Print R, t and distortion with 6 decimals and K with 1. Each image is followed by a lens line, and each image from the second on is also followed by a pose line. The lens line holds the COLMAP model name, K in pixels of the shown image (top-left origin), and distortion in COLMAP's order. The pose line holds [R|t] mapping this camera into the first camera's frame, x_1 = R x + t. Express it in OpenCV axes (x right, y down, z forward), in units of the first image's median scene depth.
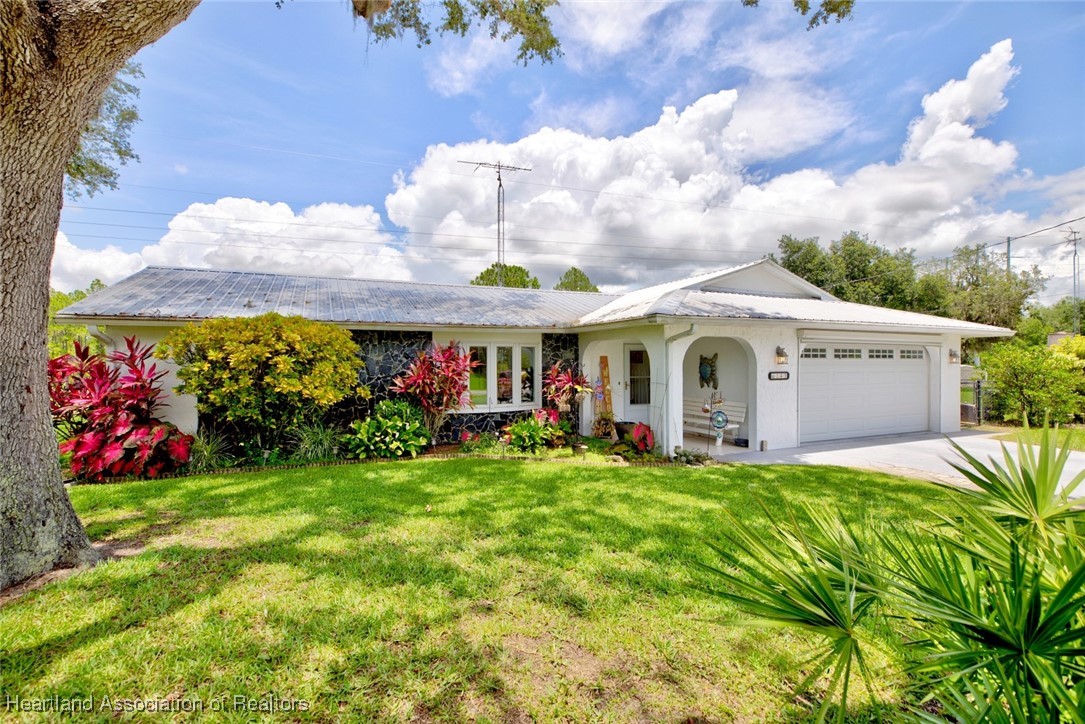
lens RADIAL K [[492.8, 0, 544.1], [0, 492.8, 391.7], [0, 0, 1]] dist [-0.002810, -0.023746]
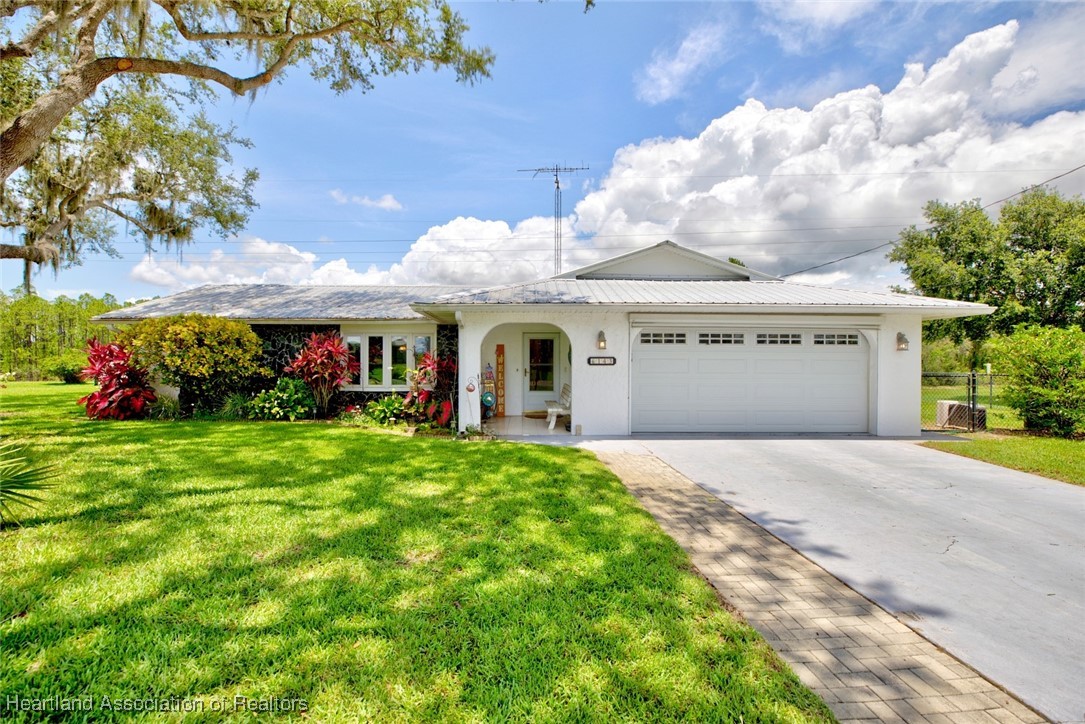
lens RADIAL K [[495.3, 0, 542.5], [0, 495.3, 362.0], [0, 0, 1]] dist [-0.004058, -0.000390]
pose [[0.924293, 0.005700, -0.381642, 0.662513], [-0.027948, 0.998215, -0.052779, 0.022547], [0.380660, 0.059449, 0.922802, 0.032963]]
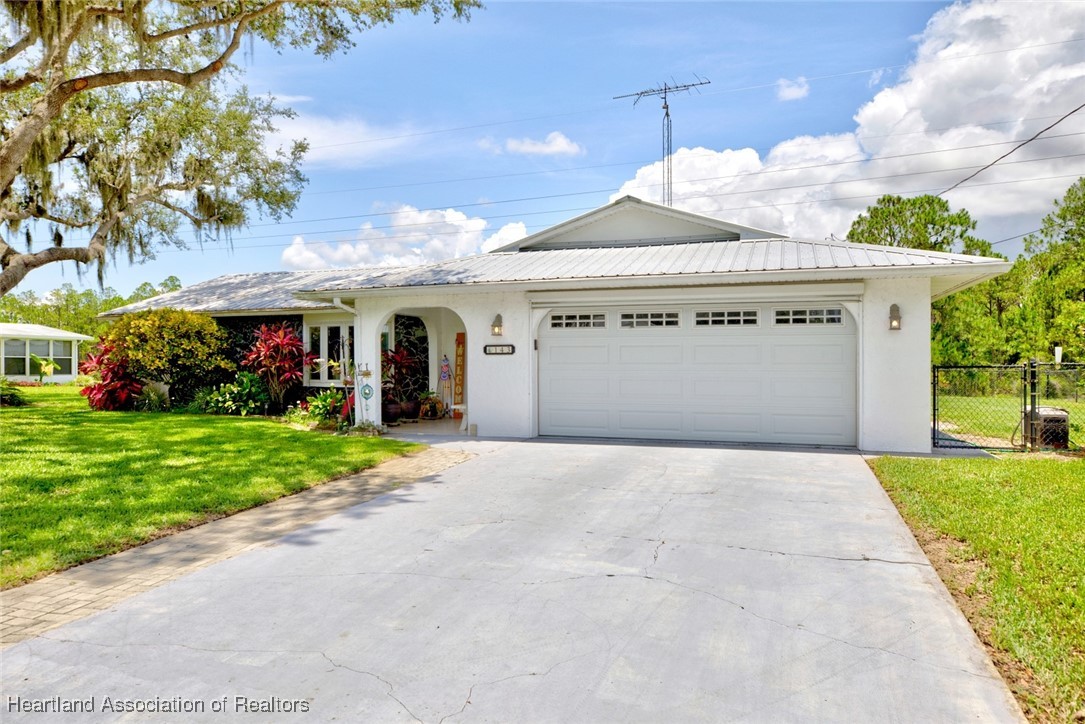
lens RADIAL K [[721.1, 0, 542.5], [0, 721.1, 362.0], [0, 0, 1]] dist [-0.002900, -0.002153]
pose [[0.733394, 0.002248, -0.679800, 1.215187], [-0.039791, 0.998422, -0.039627, 0.030931], [0.678638, 0.056112, 0.732326, 0.131704]]
